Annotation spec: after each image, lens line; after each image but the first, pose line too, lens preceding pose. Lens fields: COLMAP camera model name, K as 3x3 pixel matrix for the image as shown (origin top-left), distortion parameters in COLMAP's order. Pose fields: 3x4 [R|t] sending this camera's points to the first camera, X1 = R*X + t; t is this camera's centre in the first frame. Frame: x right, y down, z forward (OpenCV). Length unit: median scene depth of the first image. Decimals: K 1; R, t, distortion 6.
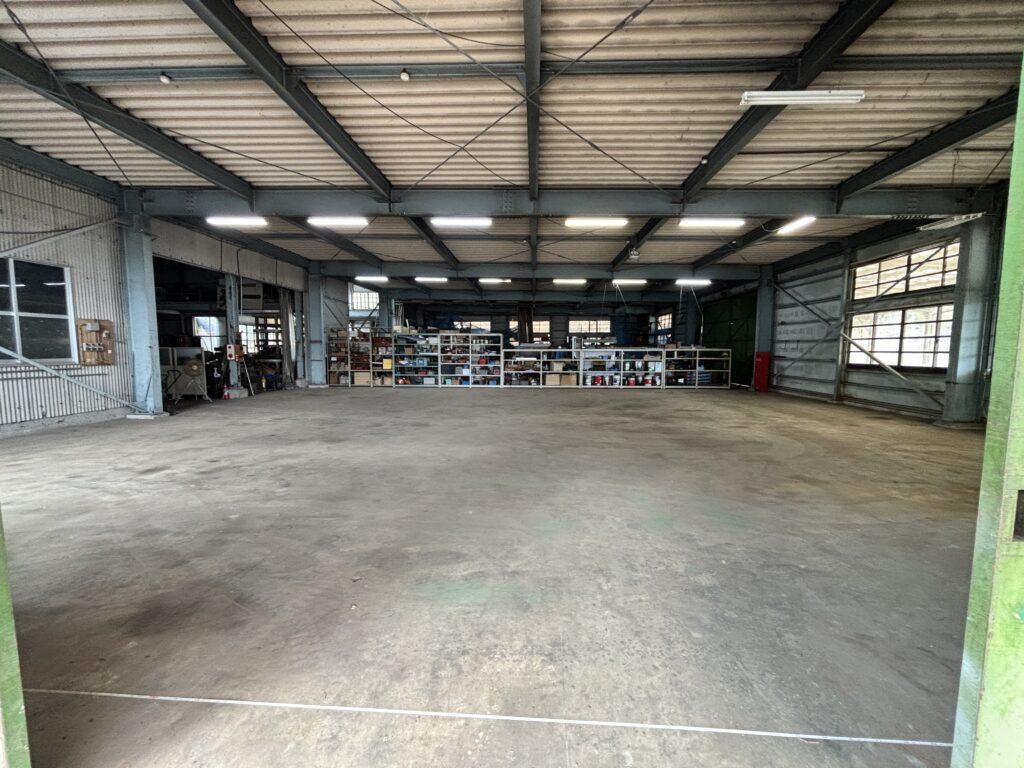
lens RADIAL K [[412.7, 0, 512.0], [0, 412.7, 384.0], [0, 0, 1]] dist [0.001879, -0.000453]
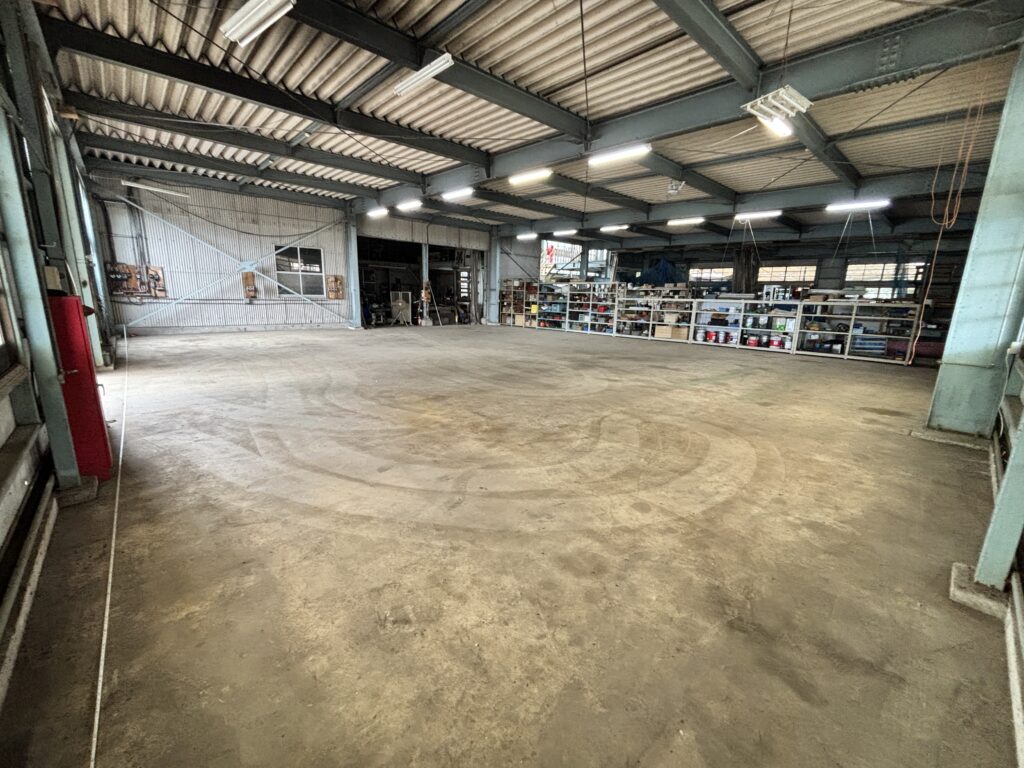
lens RADIAL K [[412.7, 0, 512.0], [0, 412.7, 384.0], [0, 0, 1]] dist [0.001879, -0.000453]
pose [[0.721534, 0.160424, -0.673537, 0.506998], [-0.082398, 0.985770, 0.146522, -0.003092], [0.687458, -0.050223, 0.724485, 0.076595]]
